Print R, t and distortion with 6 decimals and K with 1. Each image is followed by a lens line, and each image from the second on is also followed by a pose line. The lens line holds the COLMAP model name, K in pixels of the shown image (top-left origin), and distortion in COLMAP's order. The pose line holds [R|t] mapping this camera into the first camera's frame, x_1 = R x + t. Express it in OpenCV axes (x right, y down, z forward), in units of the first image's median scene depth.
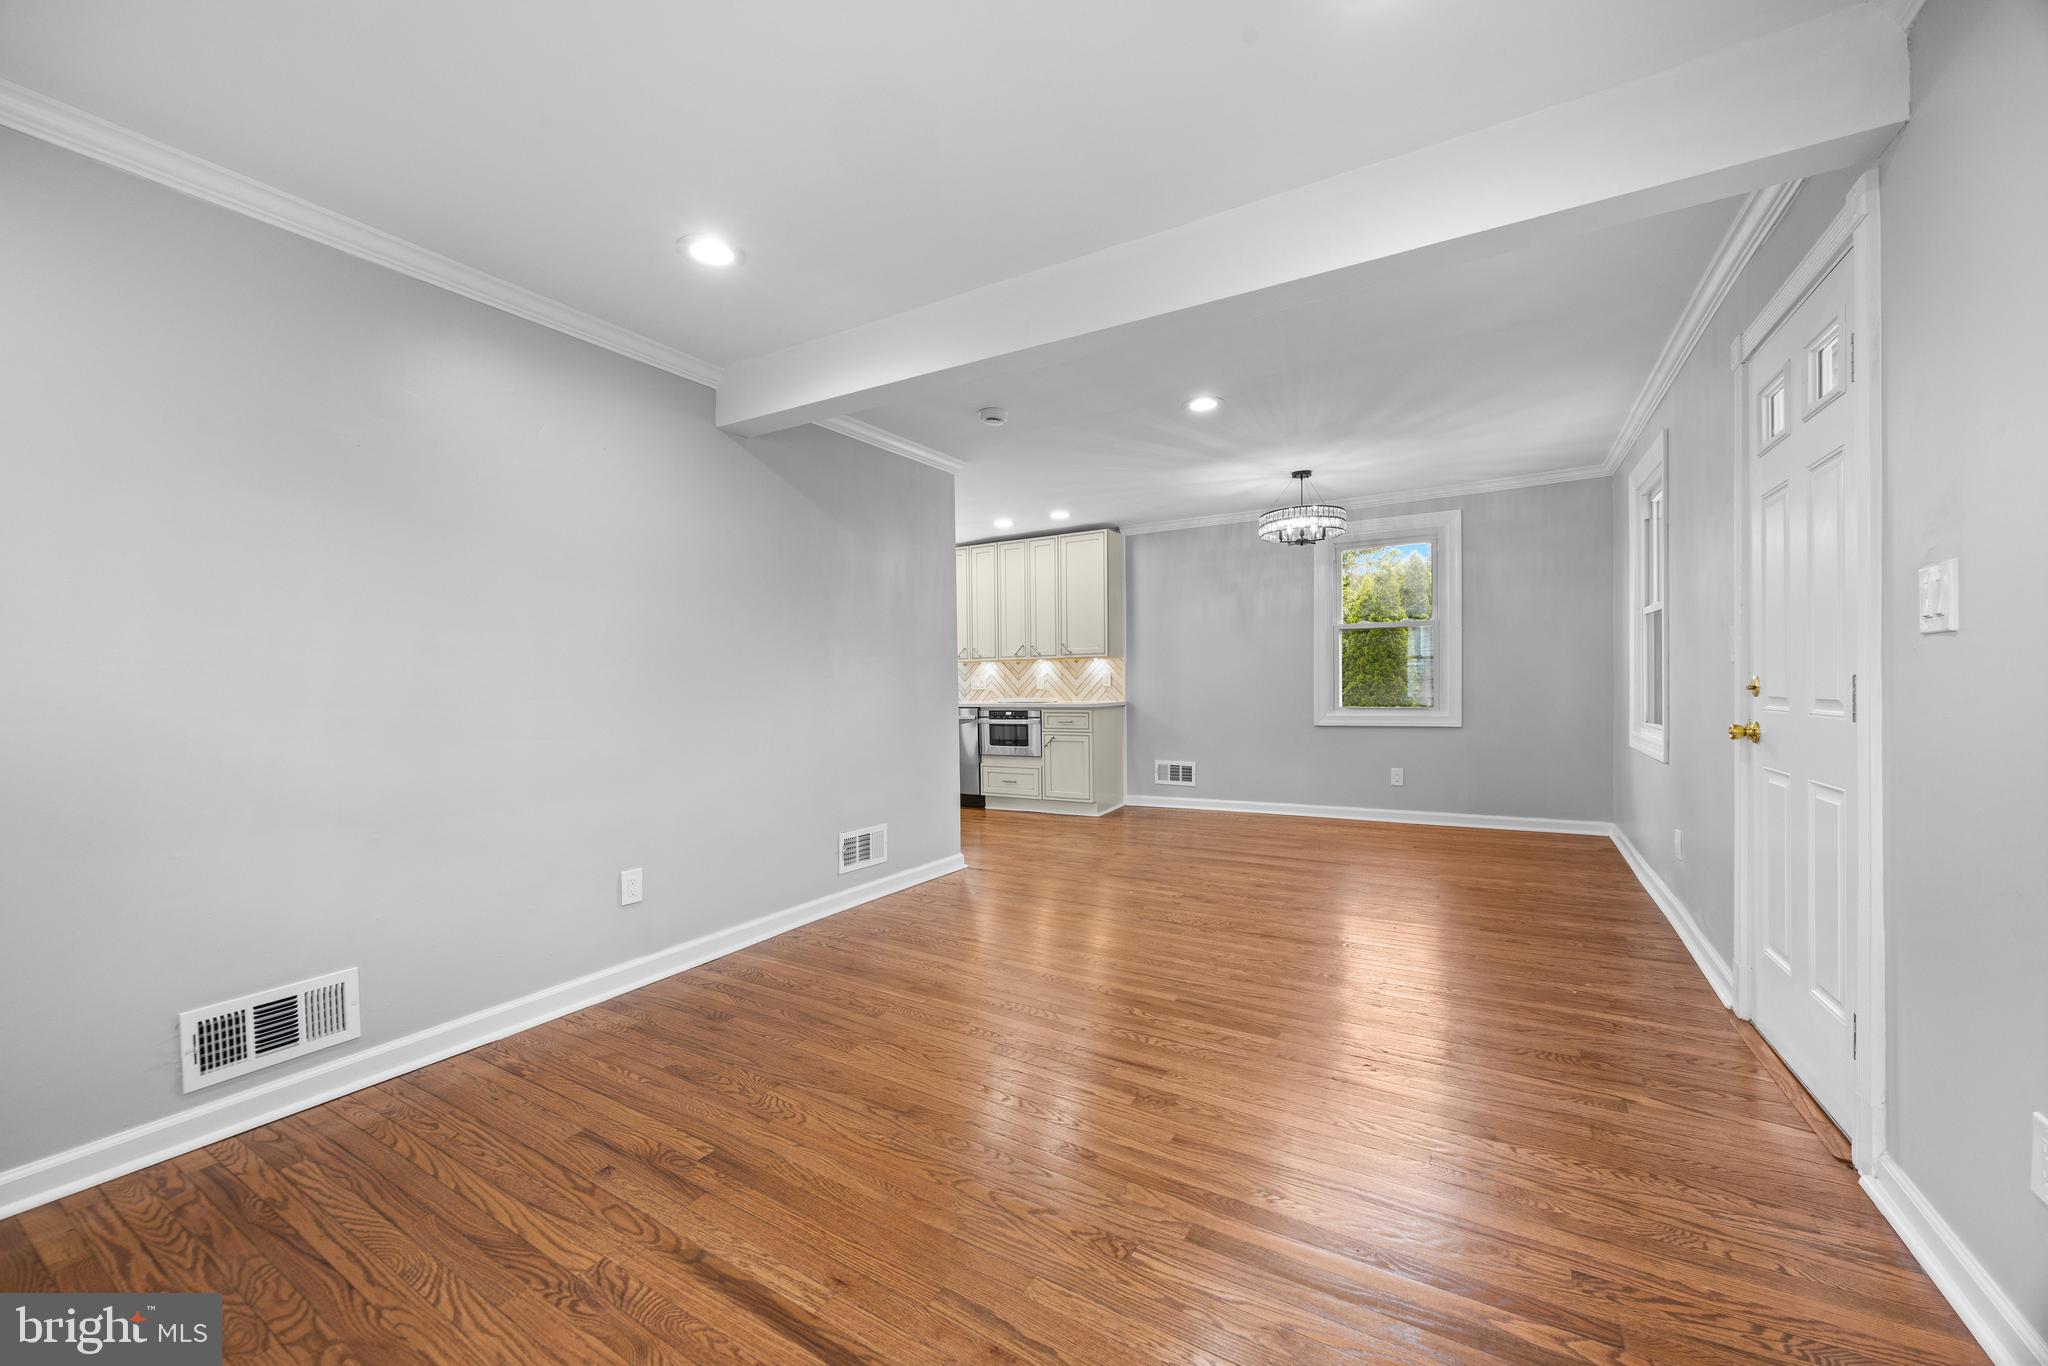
lens RADIAL K [[779.8, 0, 1016.9], [0, 779.8, 687.4], [0, 0, 1]] dist [-0.002708, 0.000541]
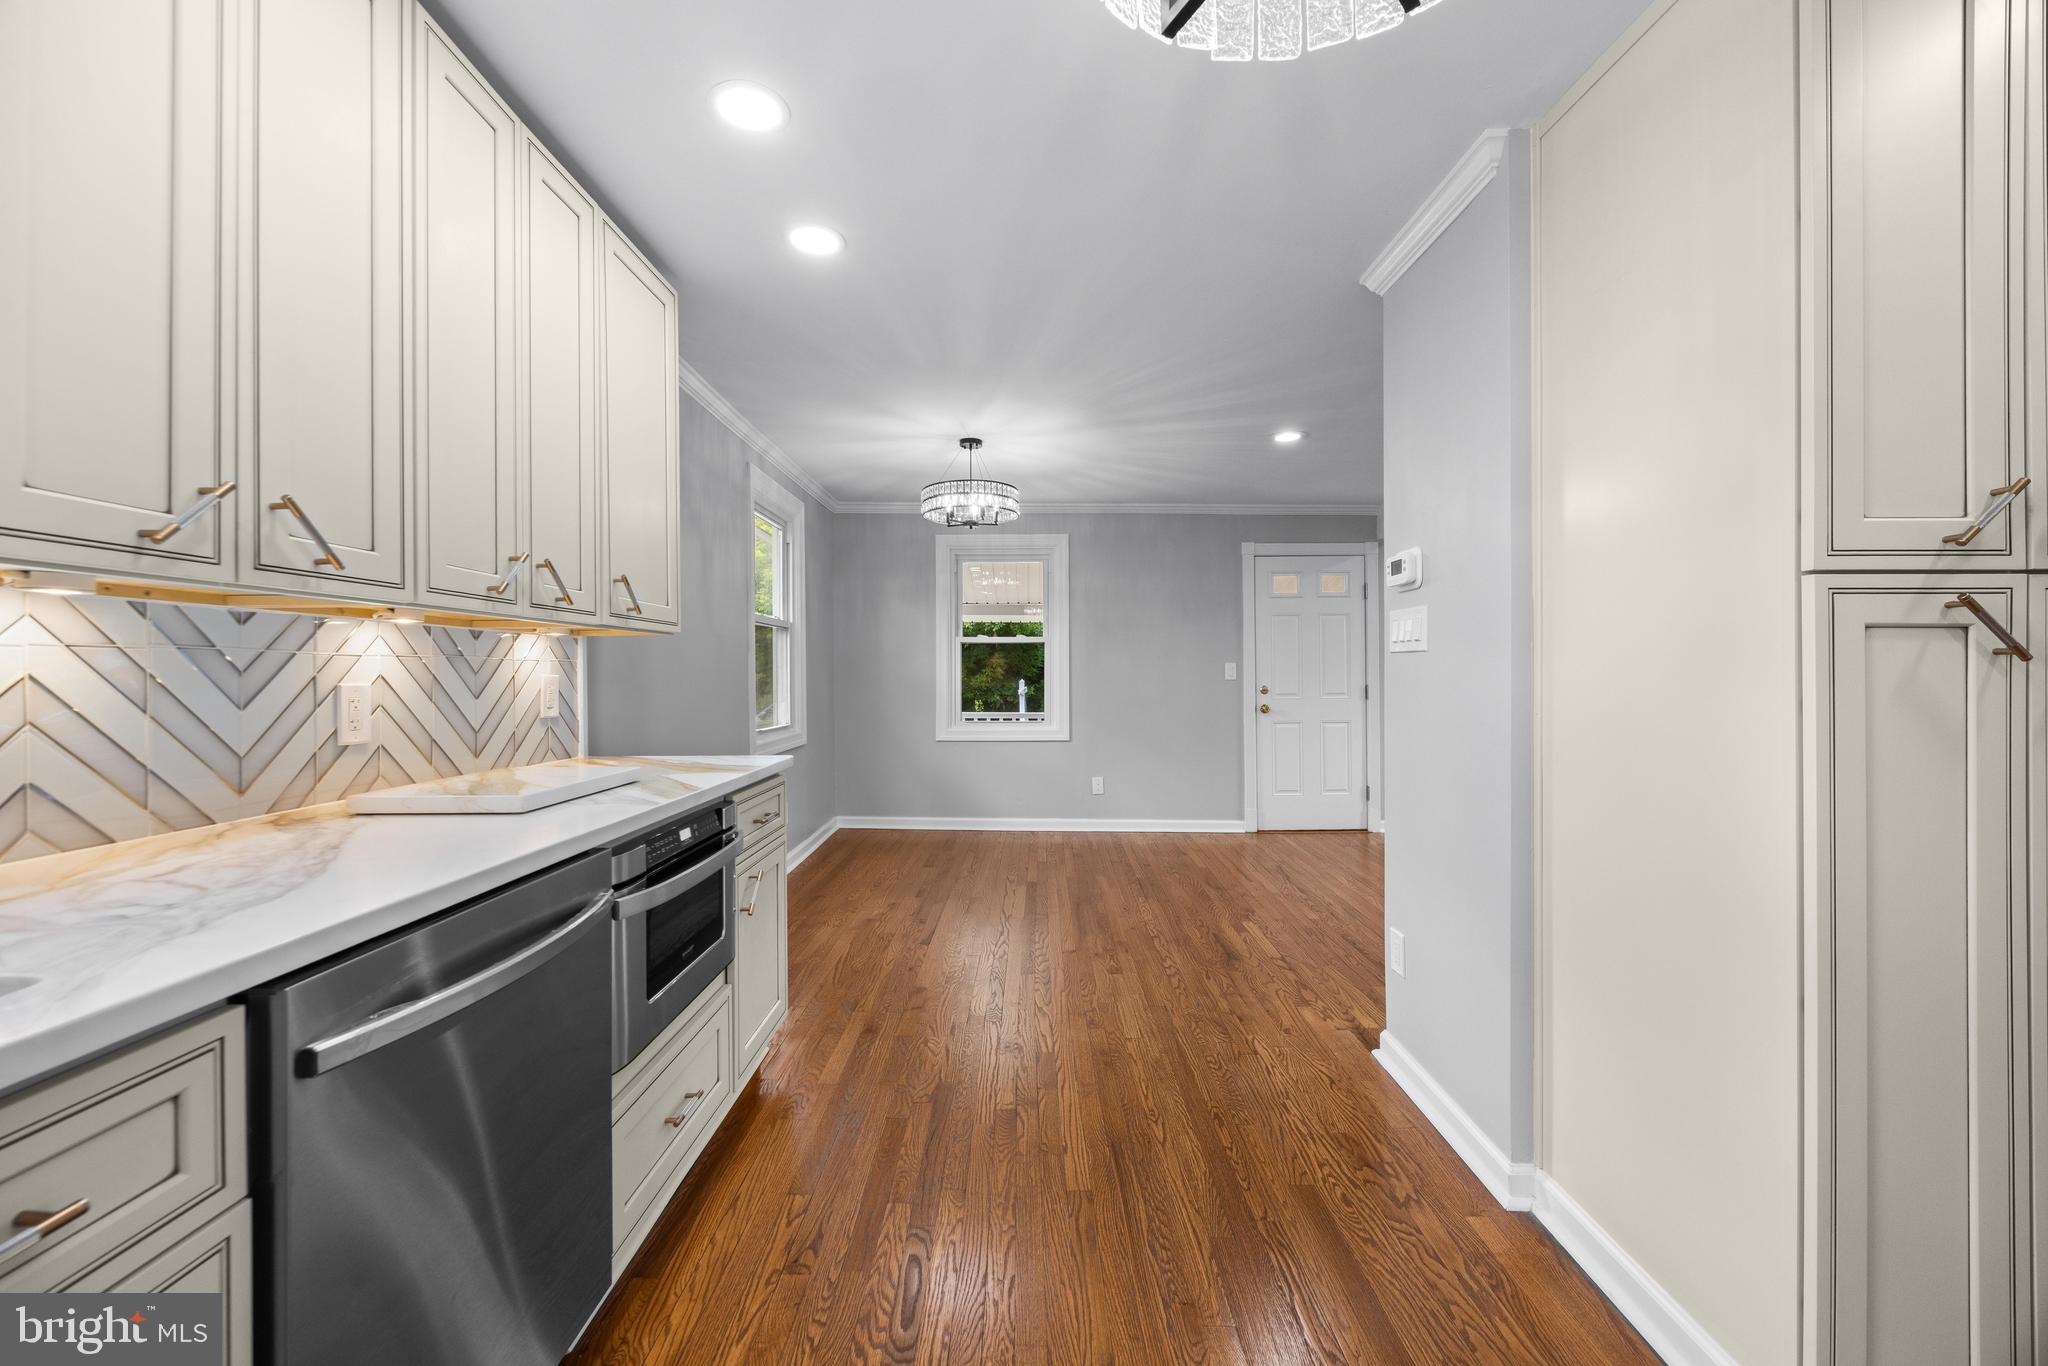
lens RADIAL K [[779.8, 0, 1021.7], [0, 779.8, 669.5], [0, 0, 1]] dist [-0.002708, 0.000541]
pose [[-0.506582, 0.020556, 0.861947, -0.283978], [0.015140, 0.999774, -0.014945, -0.014595], [-0.862059, 0.005479, -0.506778, 1.046715]]
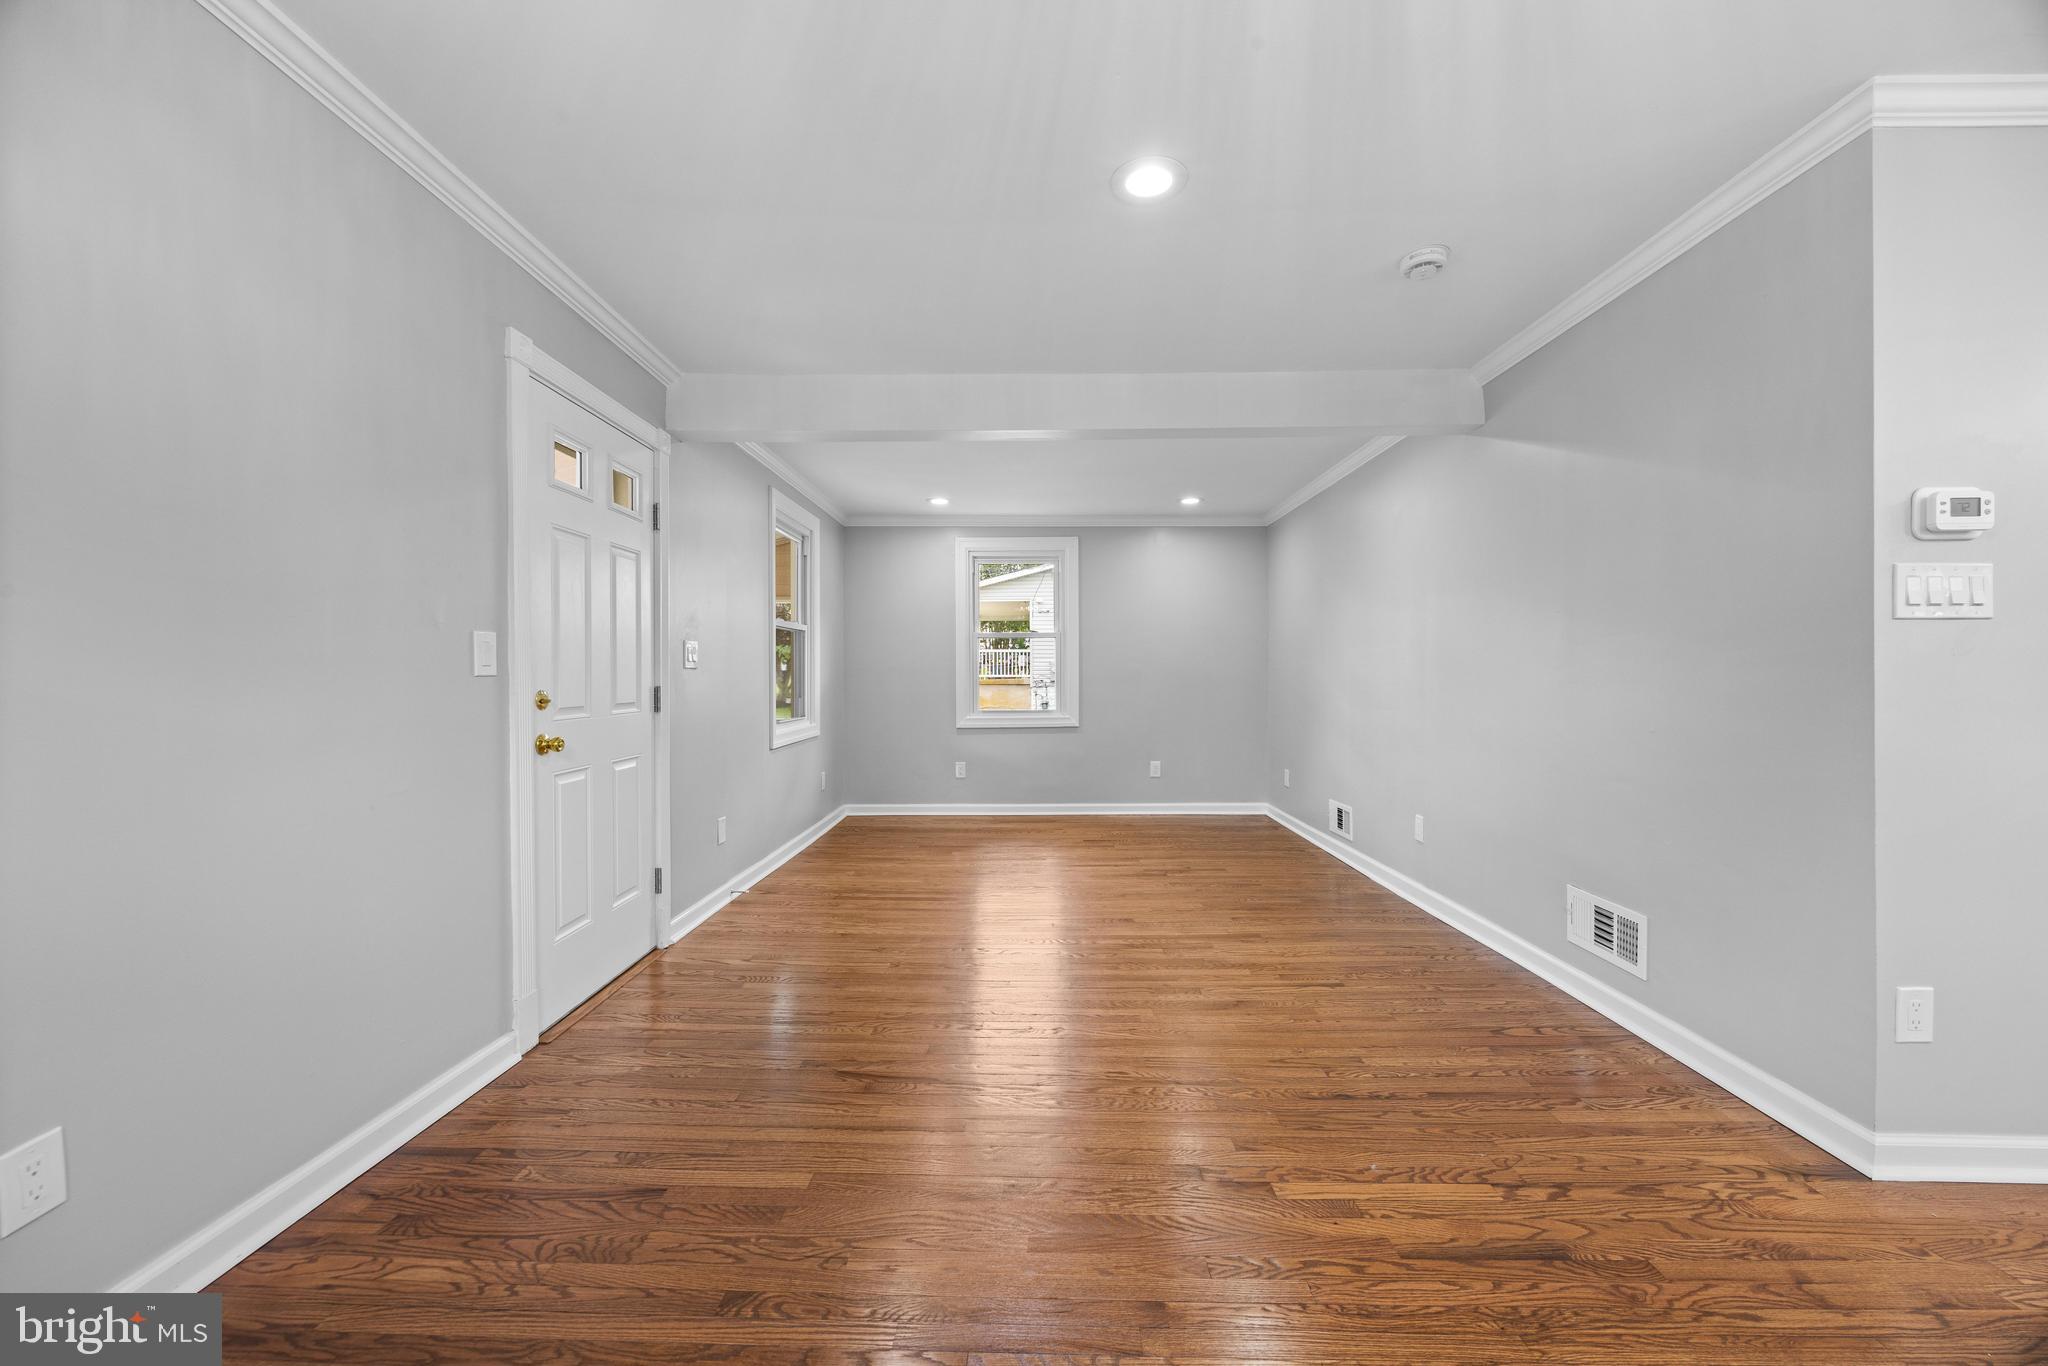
lens RADIAL K [[779.8, 0, 1024.3], [0, 779.8, 682.3], [0, 0, 1]] dist [-0.002708, 0.000541]
pose [[-0.861497, 0.020079, -0.507366, 0.331268], [0.013889, 0.999776, 0.015984, -0.011377], [0.507573, 0.006724, -0.861582, 0.795962]]
